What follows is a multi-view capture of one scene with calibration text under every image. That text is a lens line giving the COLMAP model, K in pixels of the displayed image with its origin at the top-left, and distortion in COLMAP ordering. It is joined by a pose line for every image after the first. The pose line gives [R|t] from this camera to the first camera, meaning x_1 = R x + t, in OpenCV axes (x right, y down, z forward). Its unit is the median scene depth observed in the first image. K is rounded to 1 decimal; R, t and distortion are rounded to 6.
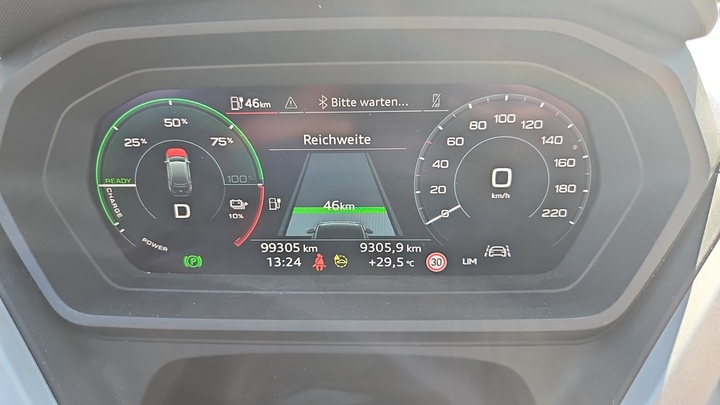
lens RADIAL K [[412.1, 0, 360.0], [0, 412.1, 202.5], [0, 0, 1]] dist [0.004177, -0.032244]
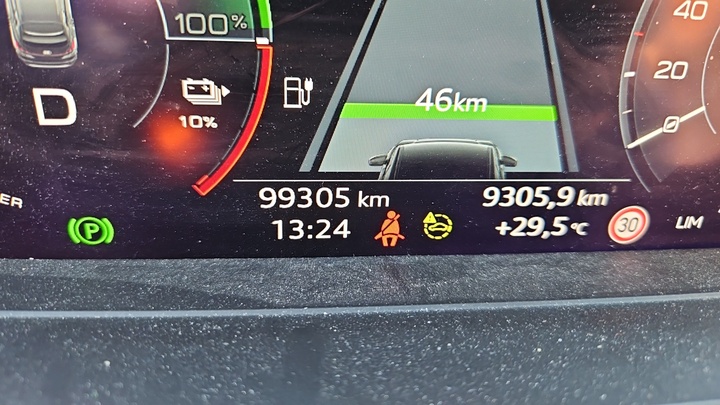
lens RADIAL K [[412.1, 0, 360.0], [0, 412.1, 202.5], [0, 0, 1]] dist [0.004177, -0.032244]
pose [[0.983154, -0.006214, 0.182673, -0.219461], [-0.014888, 0.993379, 0.113918, 0.064014], [-0.182171, -0.114719, 0.976552, 0.563658]]
